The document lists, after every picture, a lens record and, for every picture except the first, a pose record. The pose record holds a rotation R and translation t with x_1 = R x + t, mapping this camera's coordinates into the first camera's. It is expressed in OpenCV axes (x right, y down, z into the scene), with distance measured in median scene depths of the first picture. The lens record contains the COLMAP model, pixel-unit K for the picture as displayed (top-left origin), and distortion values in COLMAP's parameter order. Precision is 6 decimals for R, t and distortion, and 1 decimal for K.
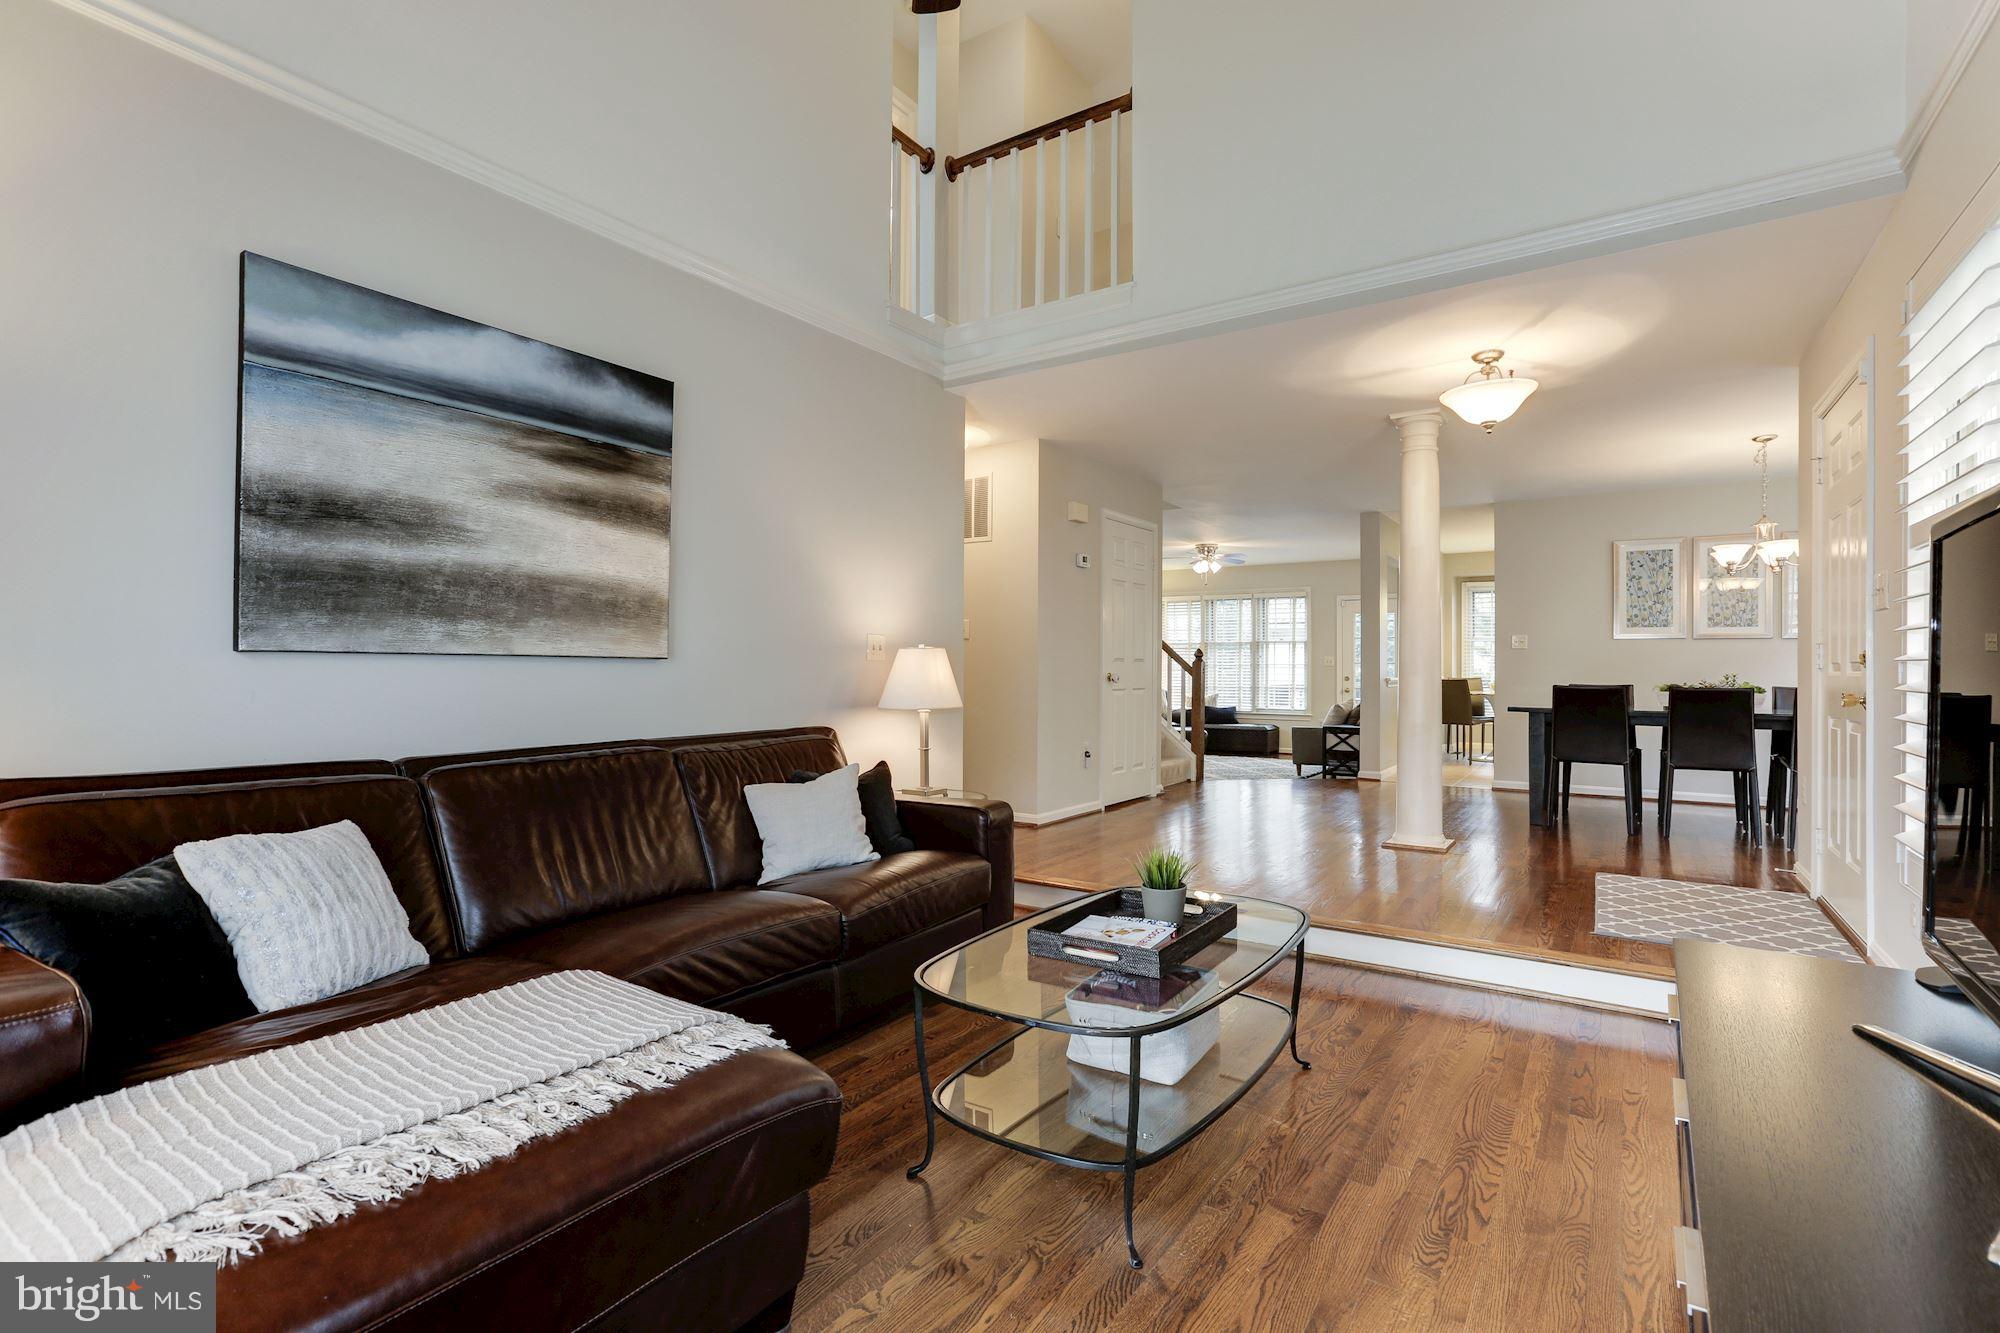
lens RADIAL K [[922.6, 0, 989.1], [0, 922.6, 664.3], [0, 0, 1]] dist [-0.011819, 0.003503]
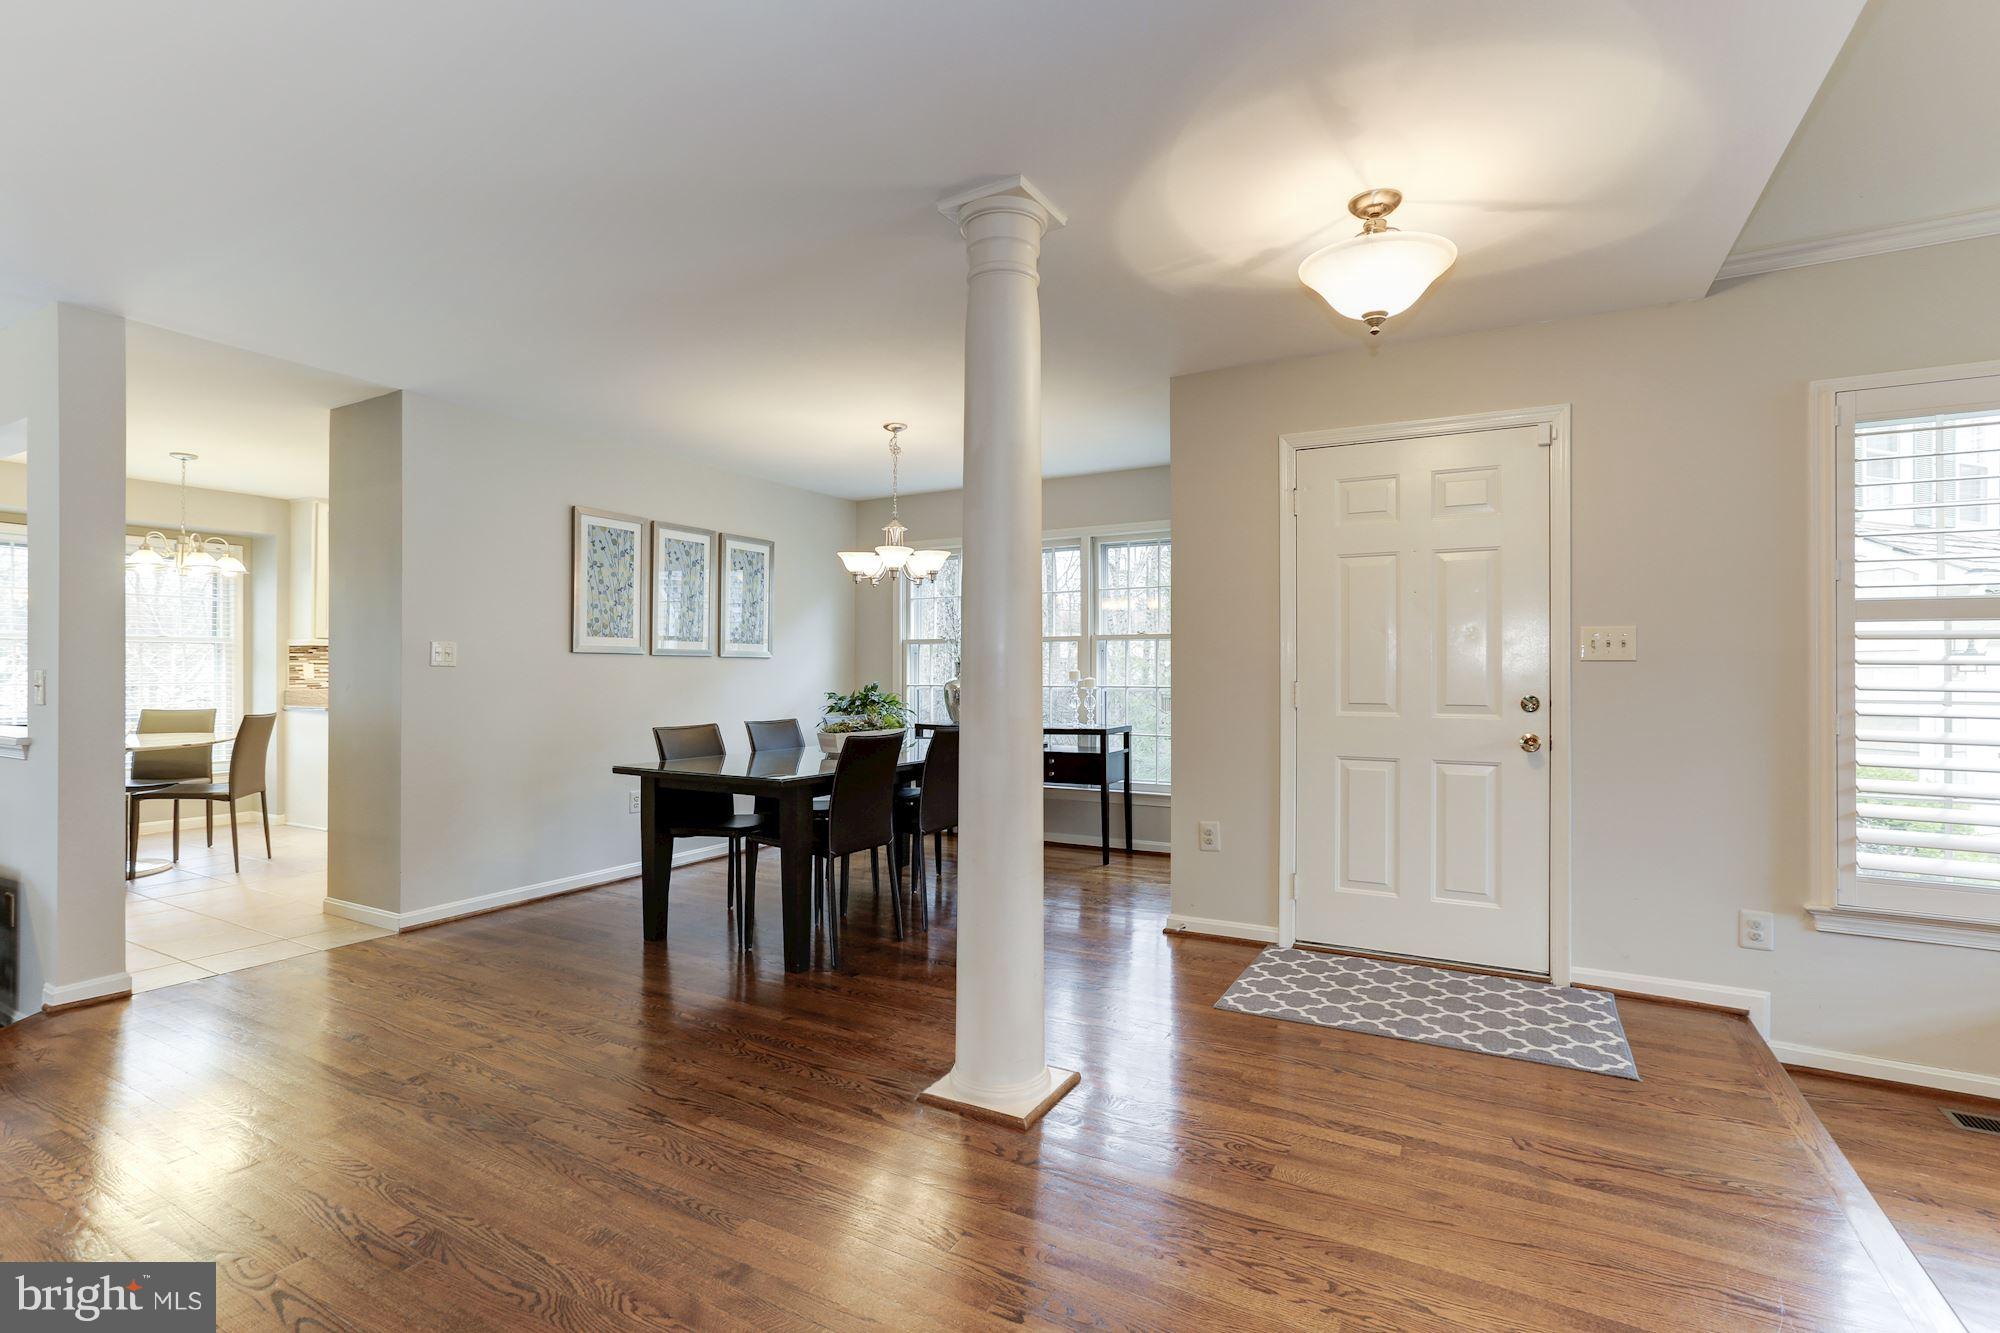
lens RADIAL K [[922.6, 0, 997.0], [0, 922.6, 657.6], [0, 0, 1]] dist [-0.011819, 0.003503]
pose [[-0.098462, 0.006563, 0.995119, -0.047089], [0.002030, 0.999977, -0.006394, -0.043215], [-0.995139, 0.001390, -0.098473, 1.795738]]
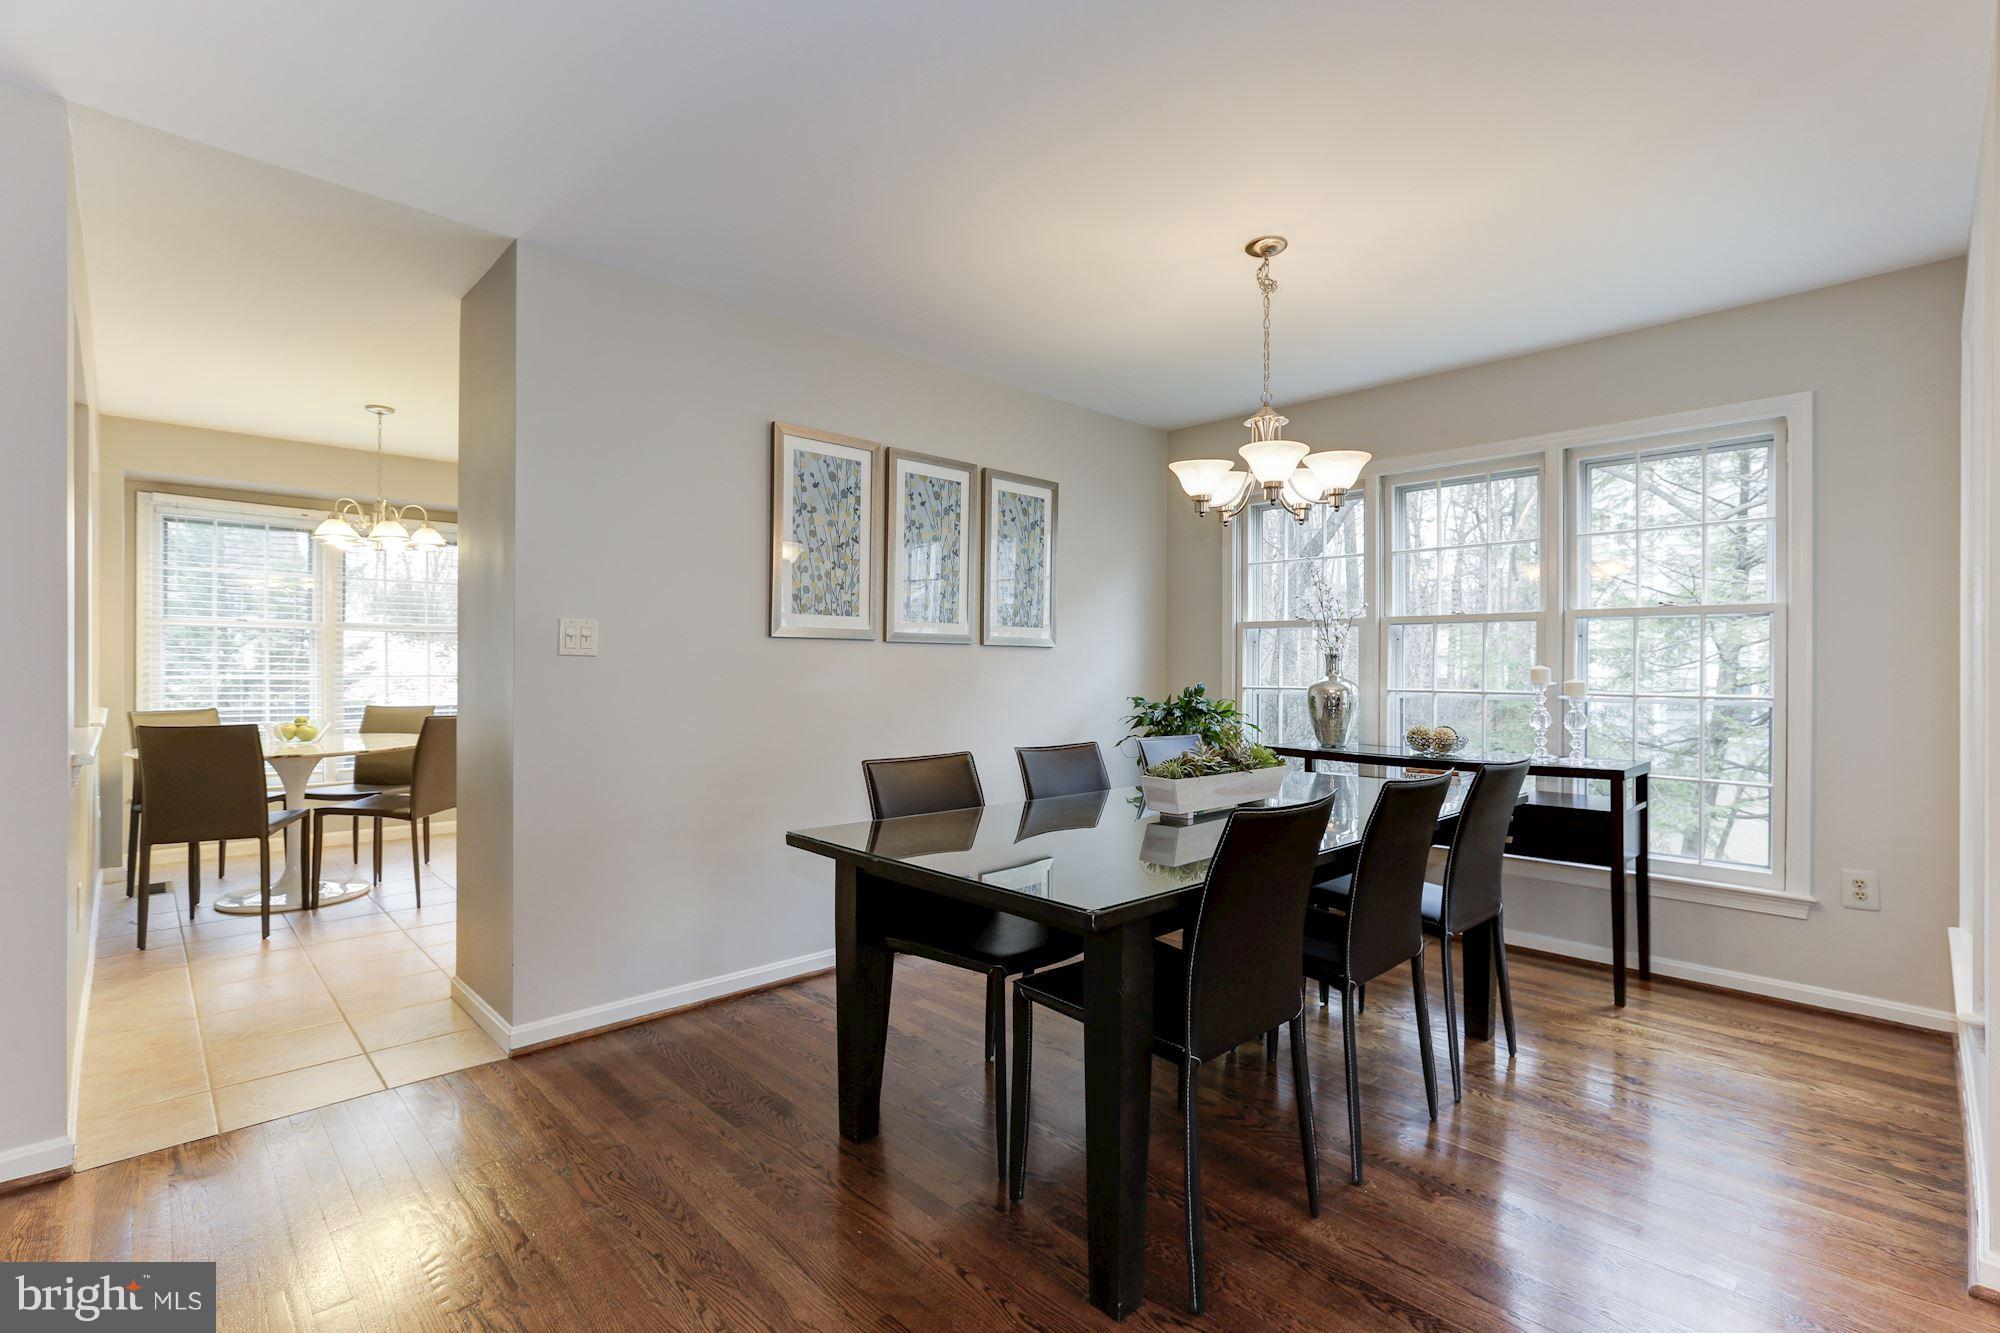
lens RADIAL K [[922.6, 0, 1008.4], [0, 922.6, 664.4], [0, 0, 1]] dist [-0.011819, 0.003503]
pose [[0.179944, -0.004541, 0.983666, 0.595378], [-0.001400, 0.999987, 0.004872, -0.037350], [-0.983676, -0.002254, 0.179936, 1.900877]]
